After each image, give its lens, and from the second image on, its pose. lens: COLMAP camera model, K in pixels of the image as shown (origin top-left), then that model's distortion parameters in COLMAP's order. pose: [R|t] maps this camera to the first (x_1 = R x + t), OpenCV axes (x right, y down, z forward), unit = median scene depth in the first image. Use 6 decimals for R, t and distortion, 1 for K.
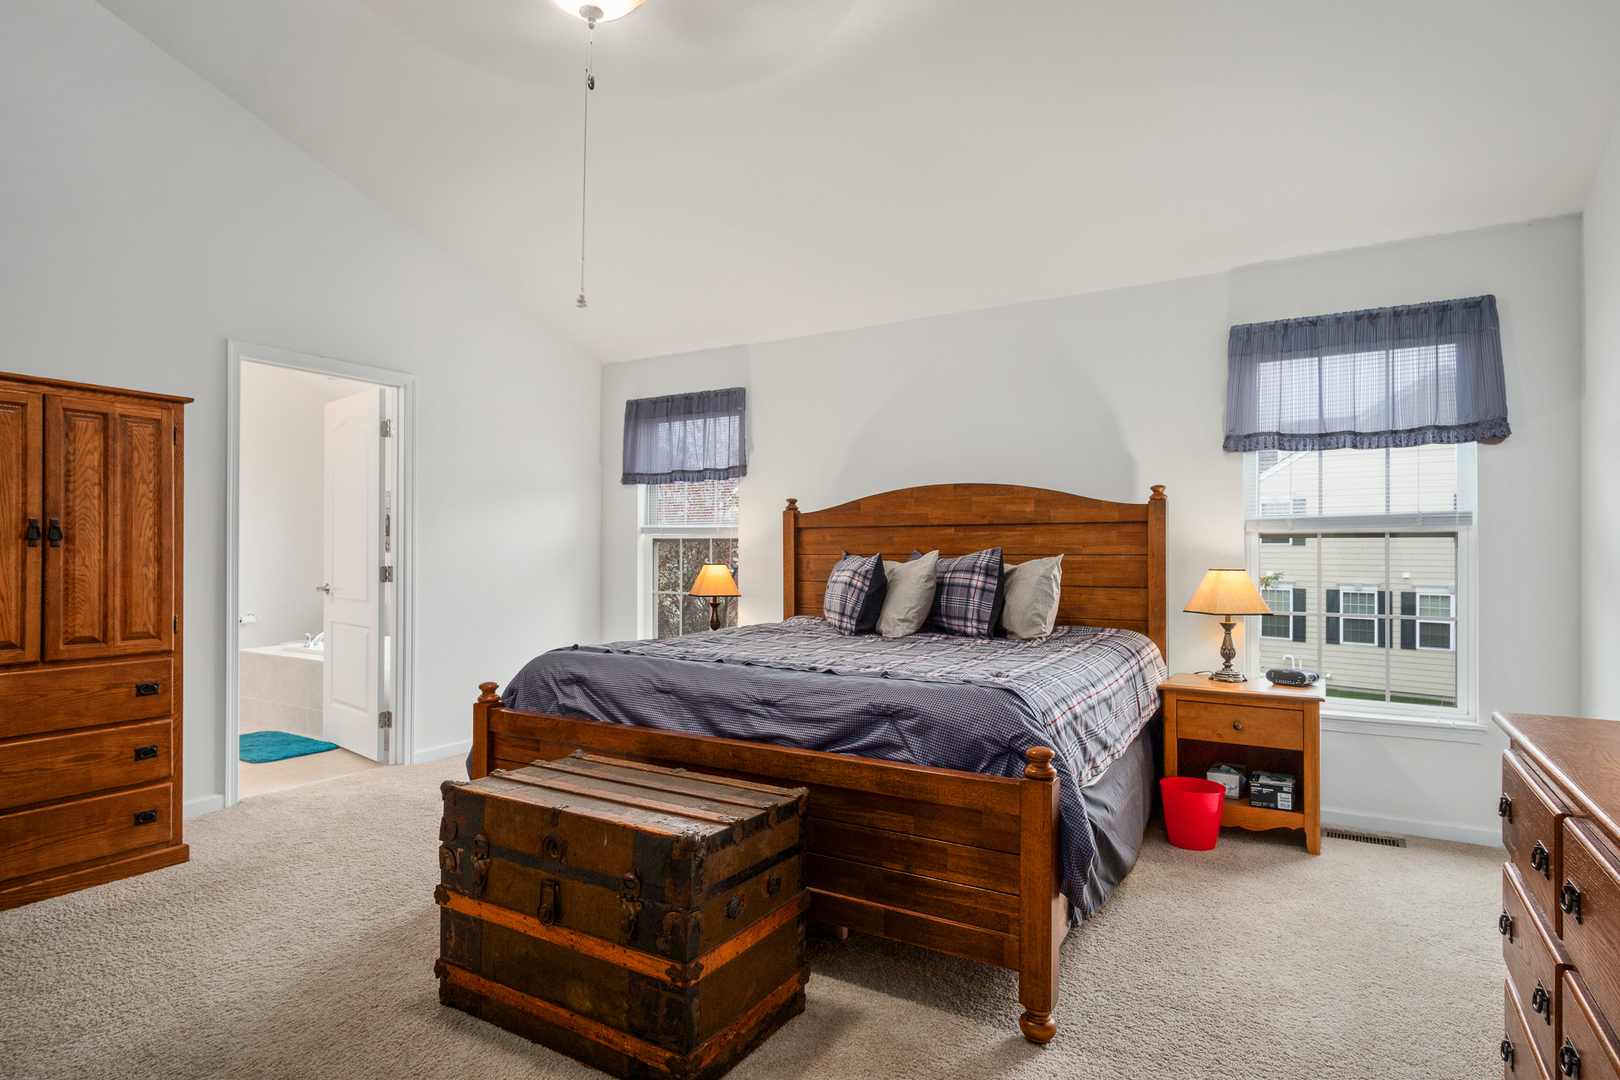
lens RADIAL K [[868.7, 0, 805.9], [0, 868.7, 546.7], [0, 0, 1]] dist [0.002606, -0.002145]
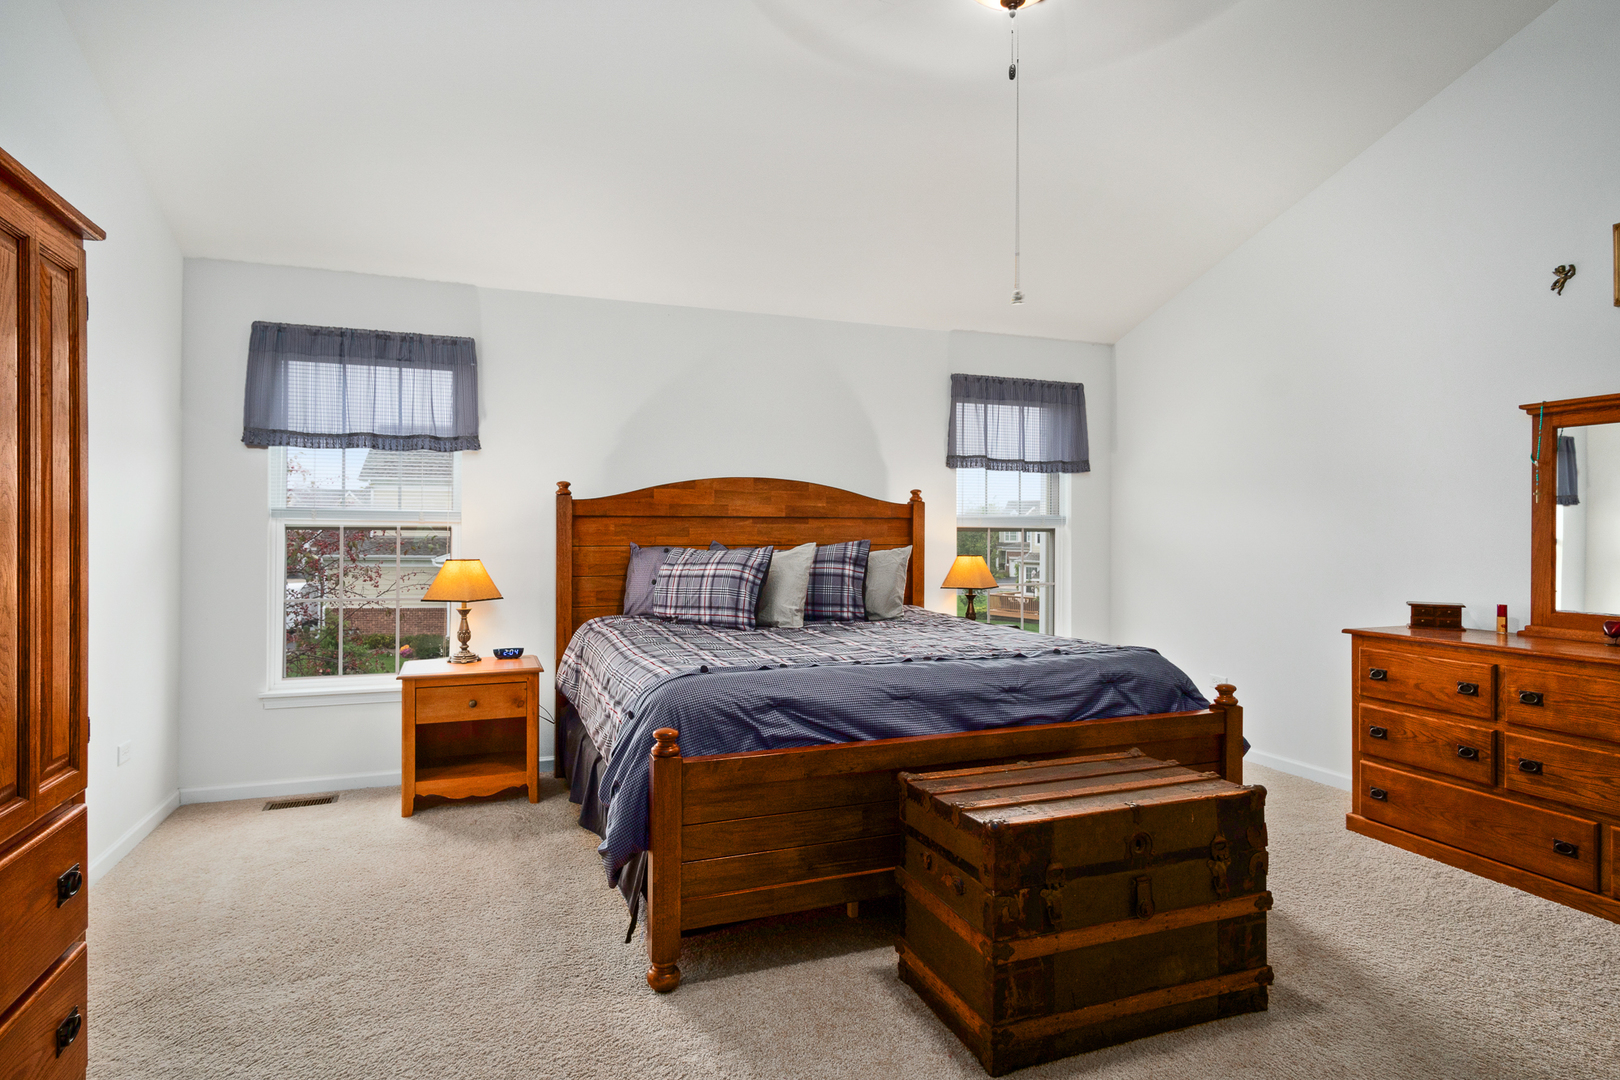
lens RADIAL K [[868.7, 0, 805.9], [0, 868.7, 534.5], [0, 0, 1]] dist [0.002606, -0.002145]
pose [[0.612827, -0.002165, 0.790214, -0.712627], [-0.005777, 0.999957, 0.007221, -0.014012], [-0.790196, -0.008990, 0.612788, 0.361378]]
